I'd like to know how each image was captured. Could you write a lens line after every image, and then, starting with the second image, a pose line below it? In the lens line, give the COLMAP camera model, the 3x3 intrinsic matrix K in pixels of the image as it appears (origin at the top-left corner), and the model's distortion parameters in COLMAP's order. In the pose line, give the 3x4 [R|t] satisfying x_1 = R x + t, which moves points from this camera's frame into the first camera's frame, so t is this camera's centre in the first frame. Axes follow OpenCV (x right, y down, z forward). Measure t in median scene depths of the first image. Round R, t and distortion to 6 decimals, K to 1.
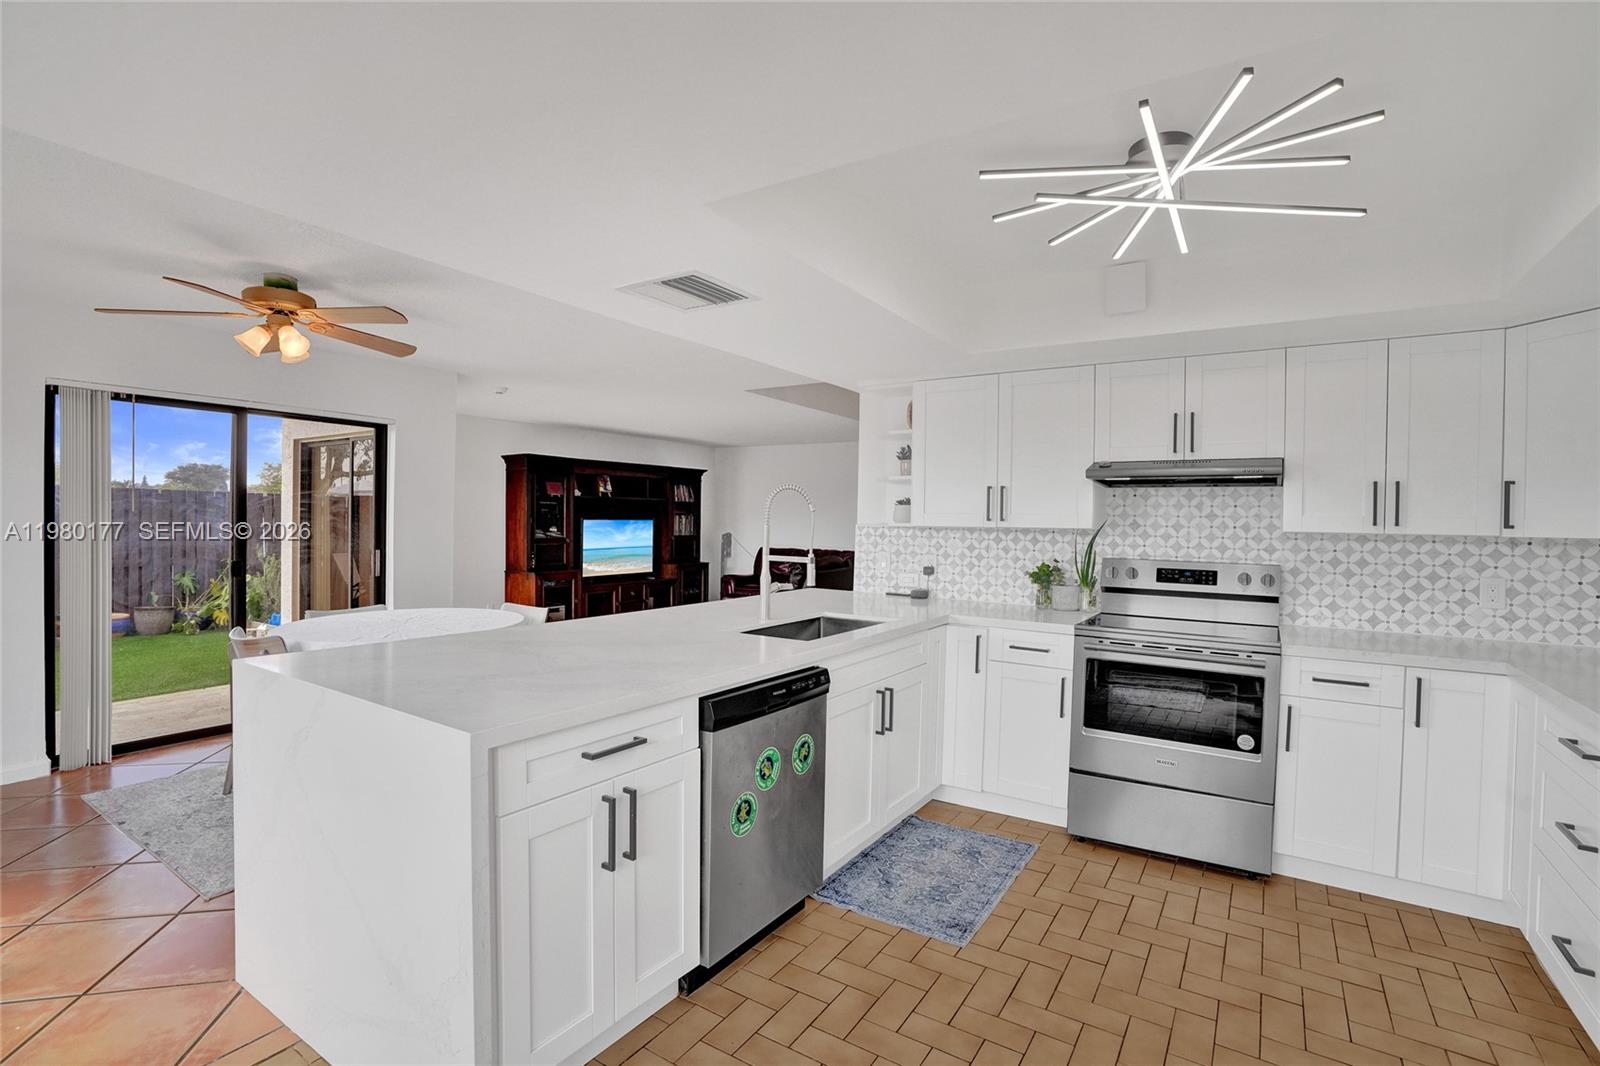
lens RADIAL K [[746.6, 0, 805.0], [0, 746.6, 533.5], [0, 0, 1]] dist [-0.048681, 0.008525]
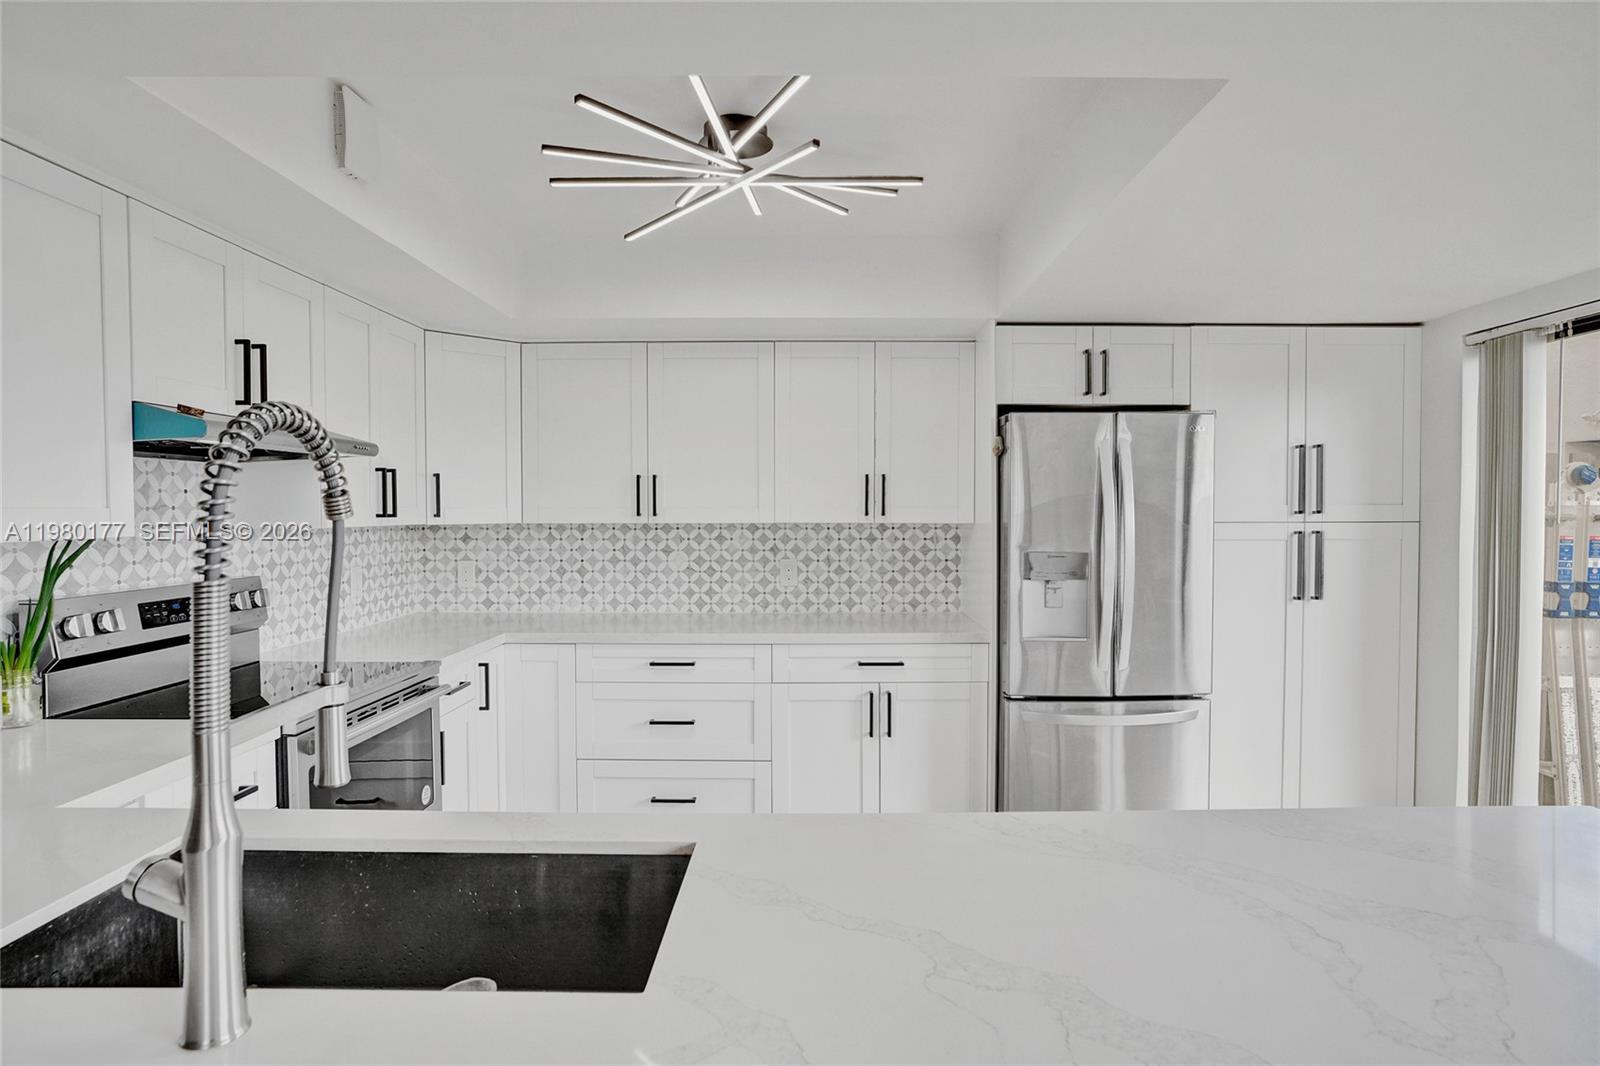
lens RADIAL K [[868.3, 0, 808.9], [0, 868.3, 524.8], [0, 0, 1]] dist [-0.030839, 0.007667]
pose [[-0.545452, -0.031951, 0.837533, -0.326080], [0.006562, 0.999080, 0.042387, -0.036143], [-0.838116, 0.028616, -0.544741, 0.940552]]
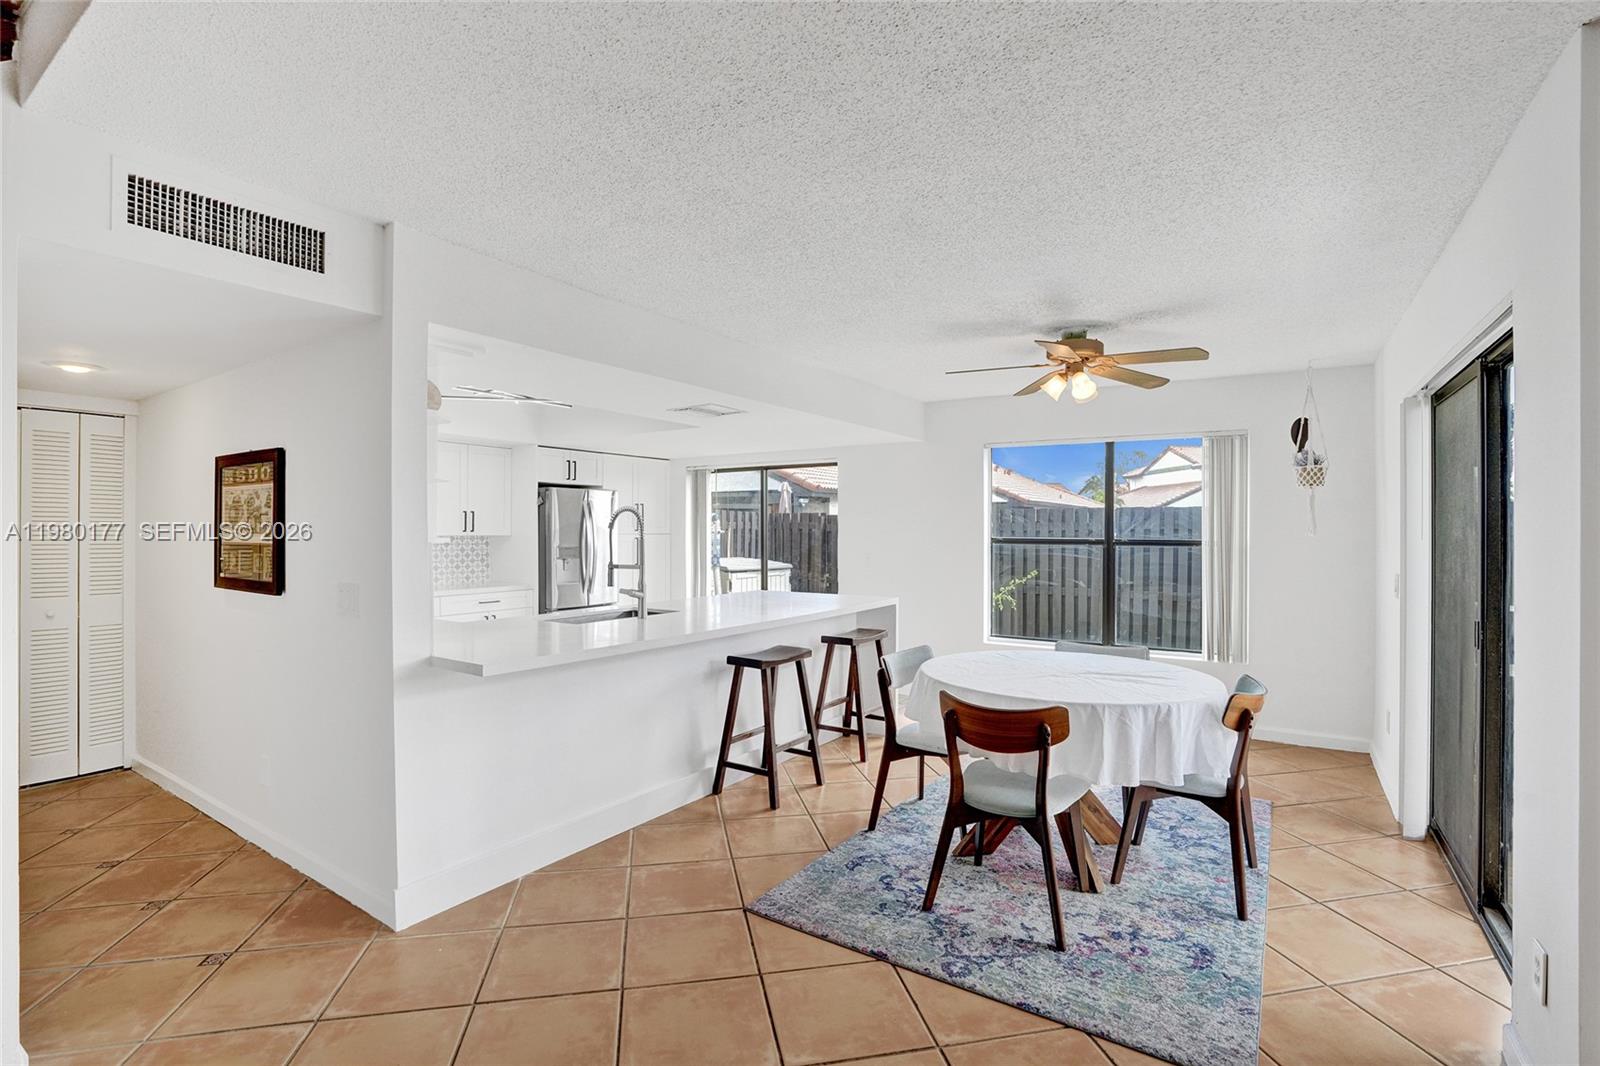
lens RADIAL K [[746.6, 0, 801.1], [0, 746.6, 530.7], [0, 0, 1]] dist [-0.048681, 0.008525]
pose [[-0.999811, -0.017544, 0.008385, -0.302112], [-0.017402, 0.999709, 0.016693, -0.048491], [-0.008675, 0.016544, -0.999825, 2.077171]]
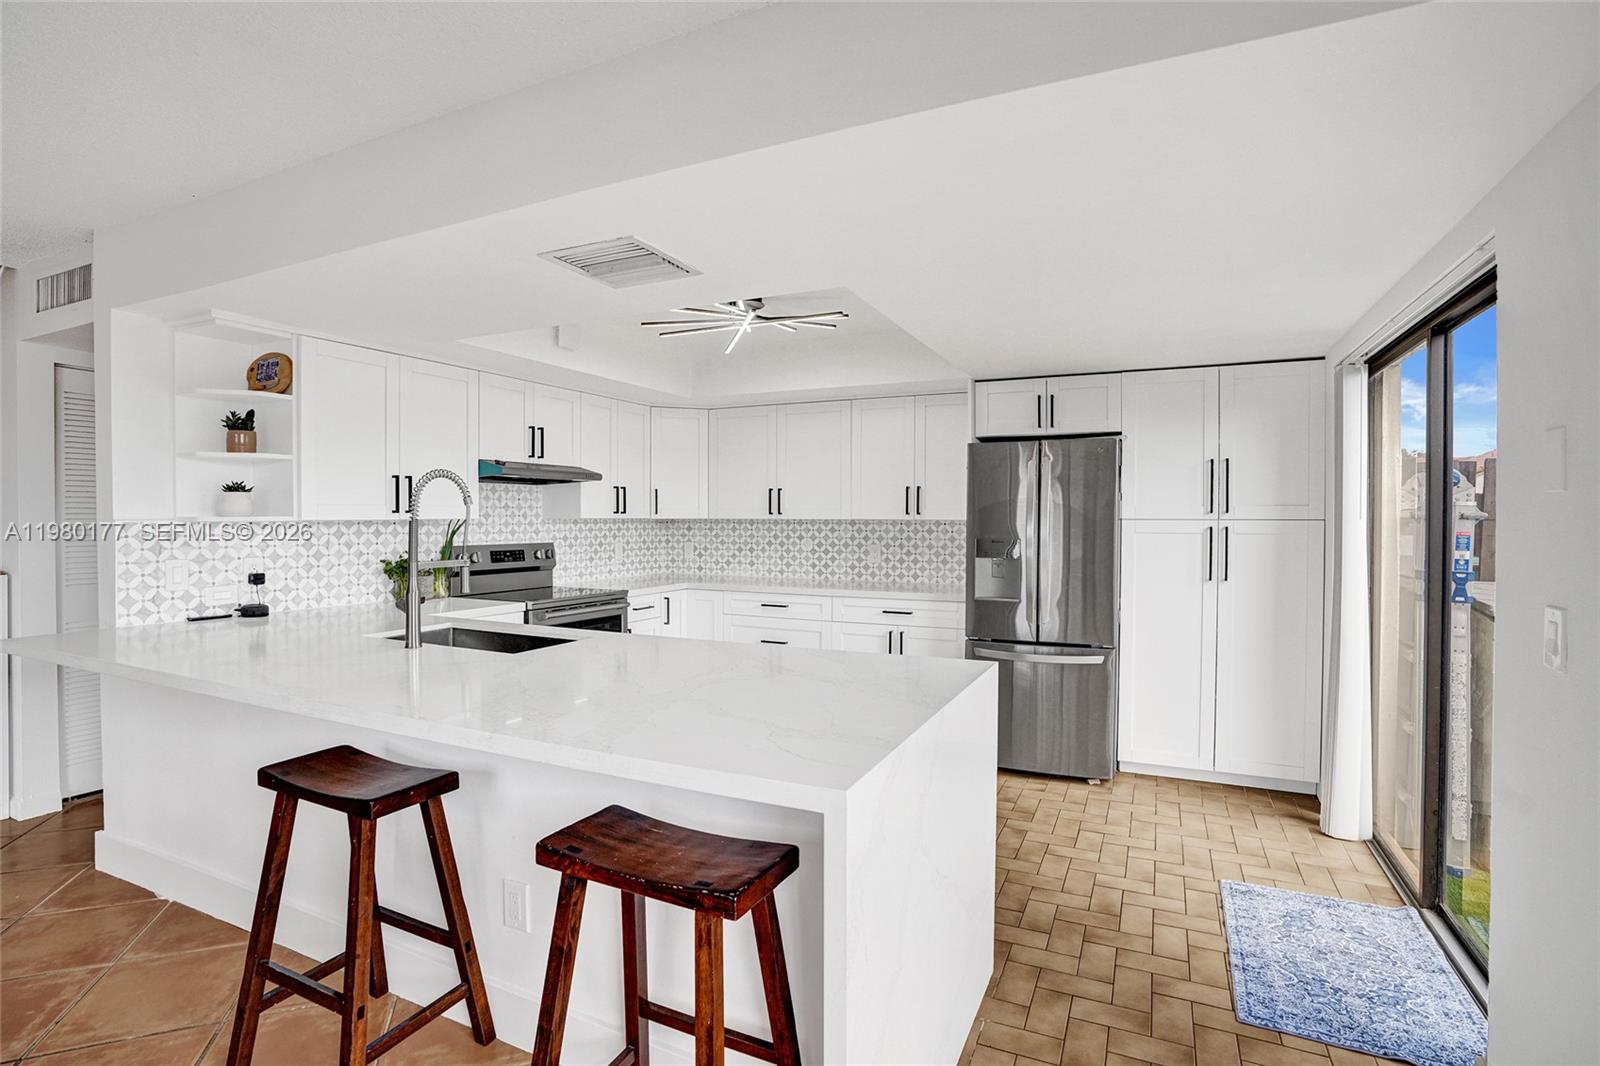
lens RADIAL K [[776.8, 0, 803.9], [0, 776.8, 523.8], [0, 0, 1]] dist [-0.050041, 0.003010]
pose [[-0.143138, -0.025099, 0.989384, -0.827026], [0.011619, 0.999567, 0.027039, -0.025050], [-0.989635, 0.015366, -0.142784, 0.687636]]
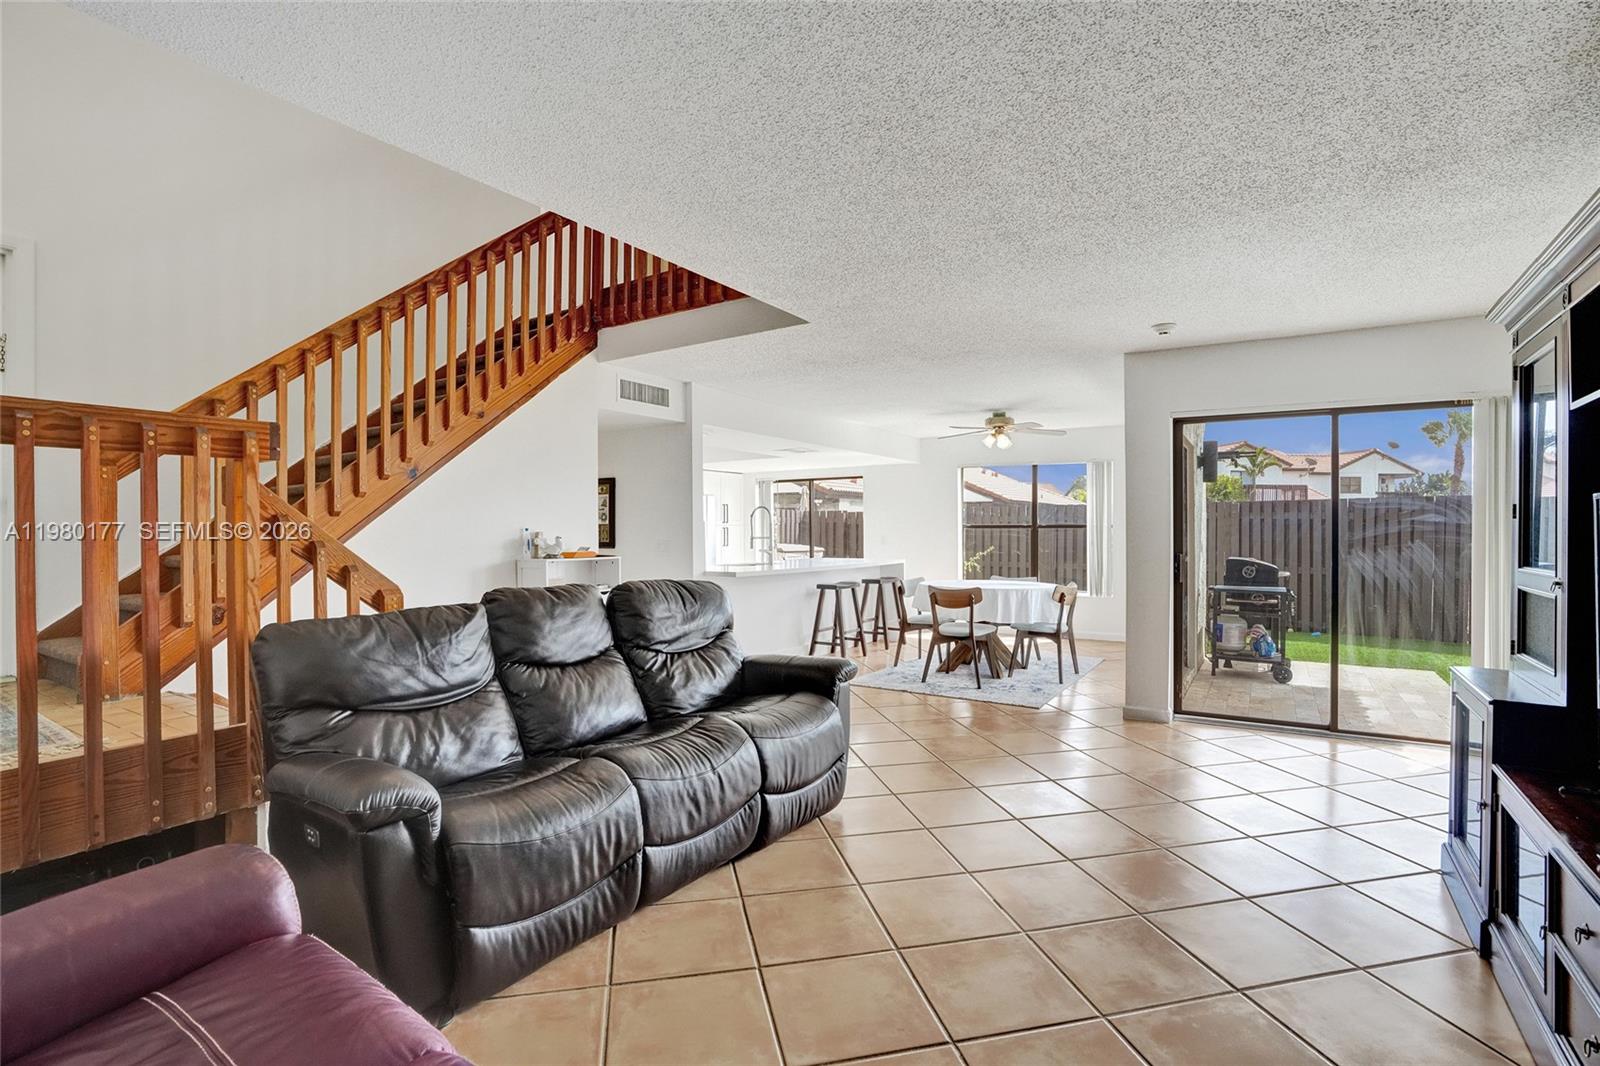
lens RADIAL K [[746.6, 0, 796.7], [0, 746.6, 525.2], [0, 0, 1]] dist [-0.048681, 0.008525]
pose [[-0.999888, -0.013683, 0.006096, -0.140227], [-0.013623, 0.999859, 0.009845, -0.027116], [-0.006230, 0.009761, -0.999933, 3.071677]]
